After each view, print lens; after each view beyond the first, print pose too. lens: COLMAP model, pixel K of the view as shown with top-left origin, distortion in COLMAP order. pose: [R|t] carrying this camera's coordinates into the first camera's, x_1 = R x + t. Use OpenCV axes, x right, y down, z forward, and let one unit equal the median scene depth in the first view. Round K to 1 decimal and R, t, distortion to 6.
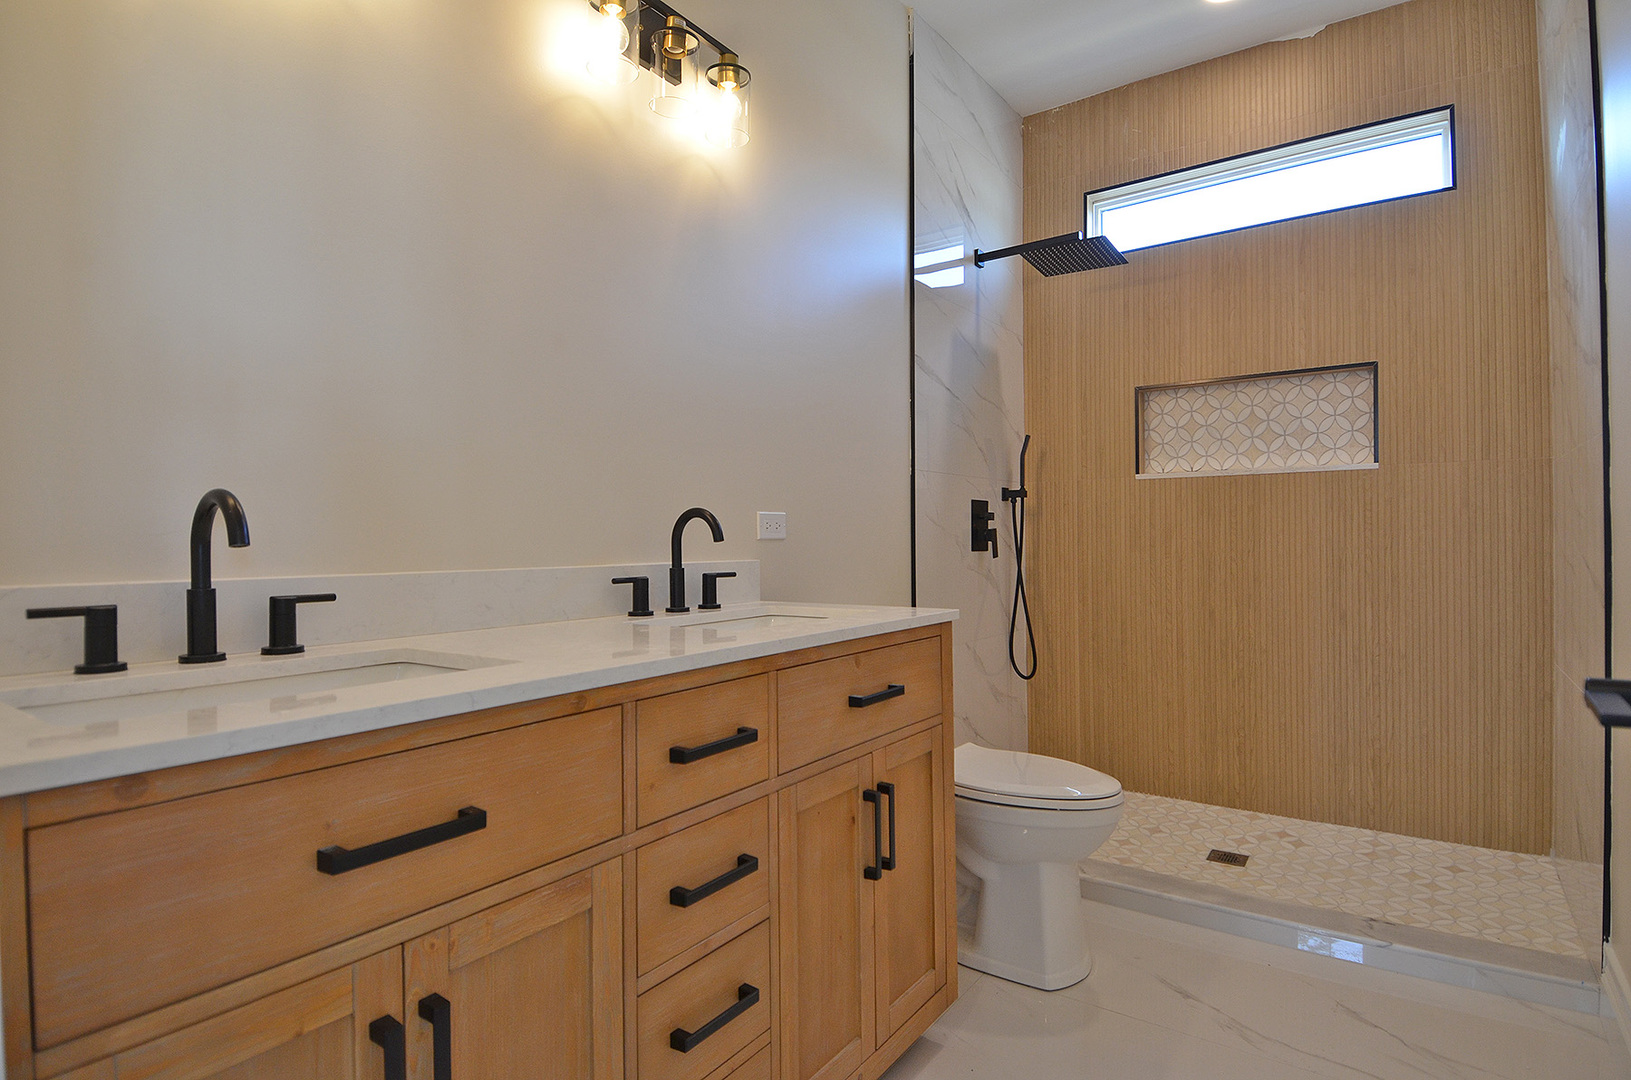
lens RADIAL K [[849.0, 0, 820.2], [0, 849.0, 537.4], [0, 0, 1]] dist [0.049307, -0.051961]
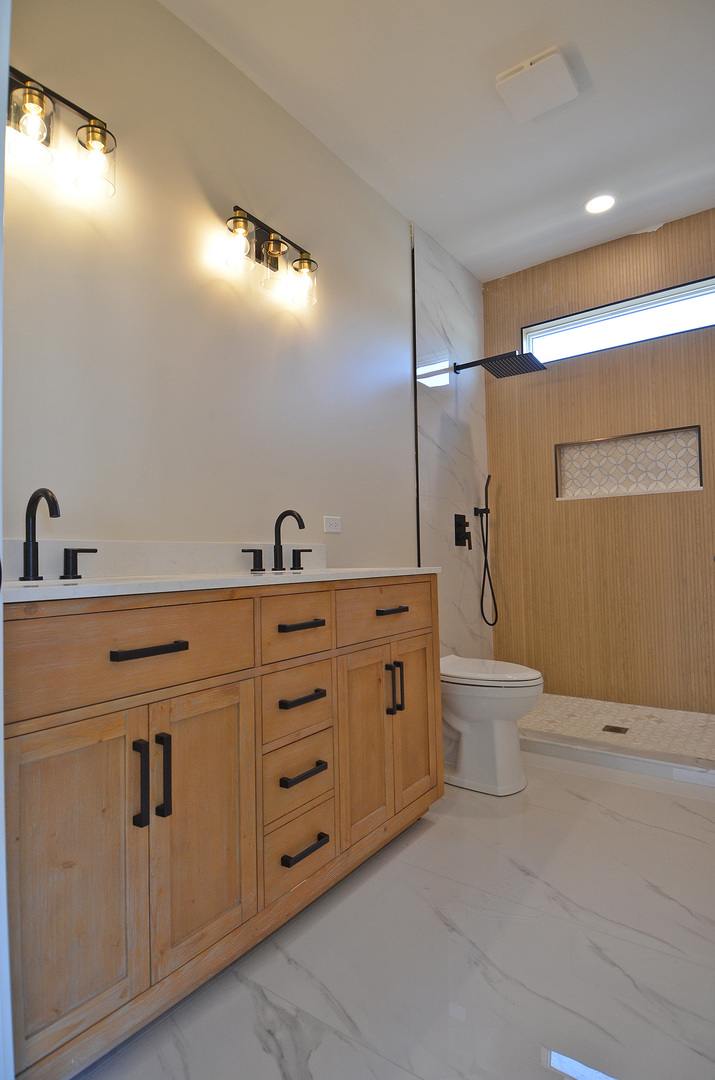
lens RADIAL K [[562.2, 0, 353.7], [0, 562.2, 538.3], [0, 0, 1]] dist [0.049307, -0.051961]
pose [[0.999693, -0.012730, -0.021265, 0.007221], [0.012006, 0.999356, -0.033806, 0.041887], [0.021681, 0.033541, 0.999202, -0.096752]]
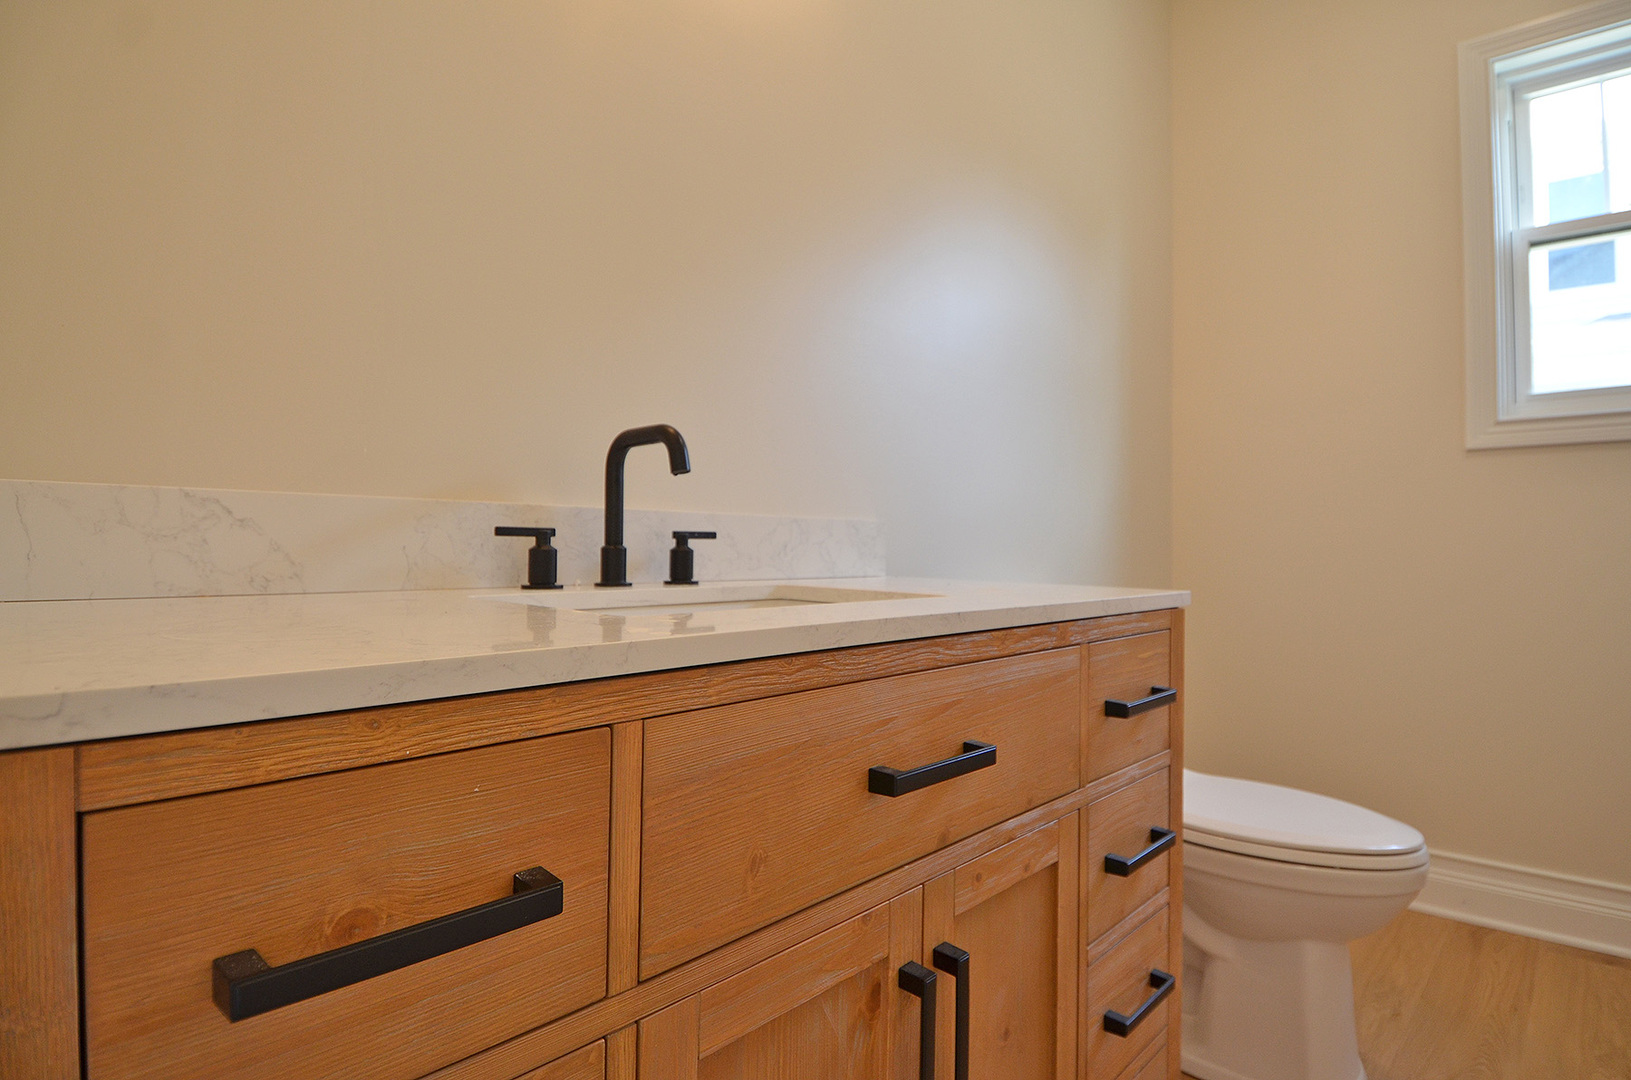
lens RADIAL K [[829.7, 0, 815.5], [0, 829.7, 540.0], [0, 0, 1]] dist [0.037542, -0.047523]
pose [[0.985480, 0.013202, -0.169275, 0.044468], [-0.013303, 0.999911, 0.000537, 0.033368], [0.169267, 0.001723, 0.985569, 0.297849]]
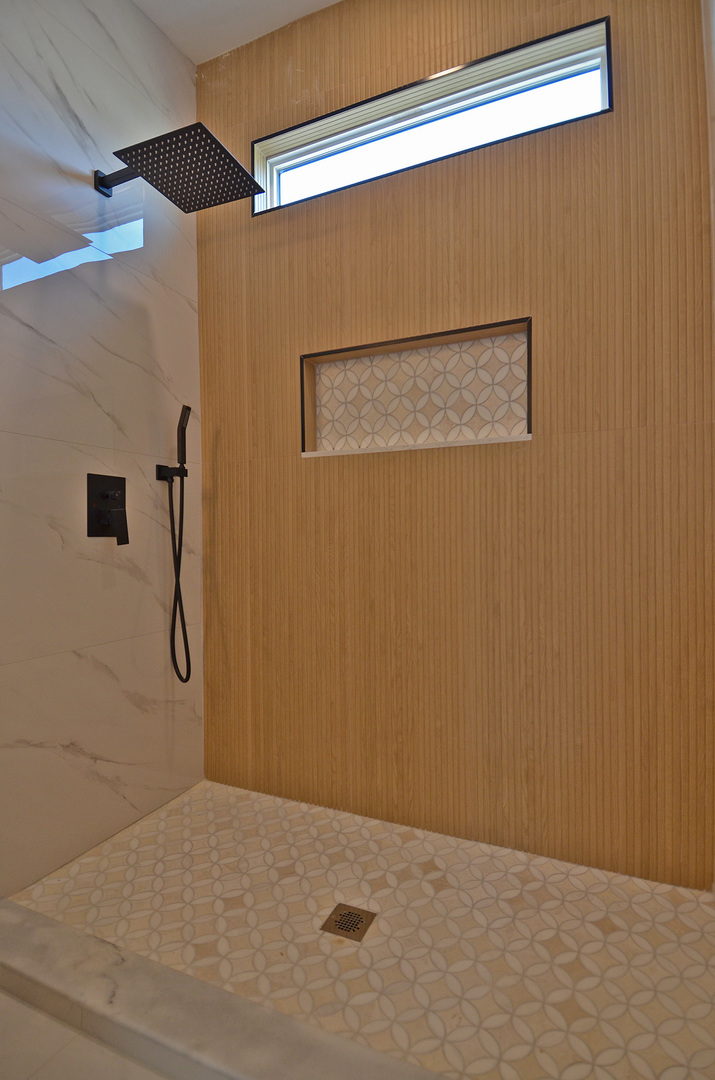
lens RADIAL K [[562.2, 0, 353.7], [0, 562.2, 538.3], [0, 0, 1]] dist [0.049307, -0.051961]
pose [[0.984835, 0.000192, 0.173494, 0.385140], [-0.000828, 0.999993, 0.003592, 0.018553], [-0.173492, -0.003681, 0.984828, 0.480863]]
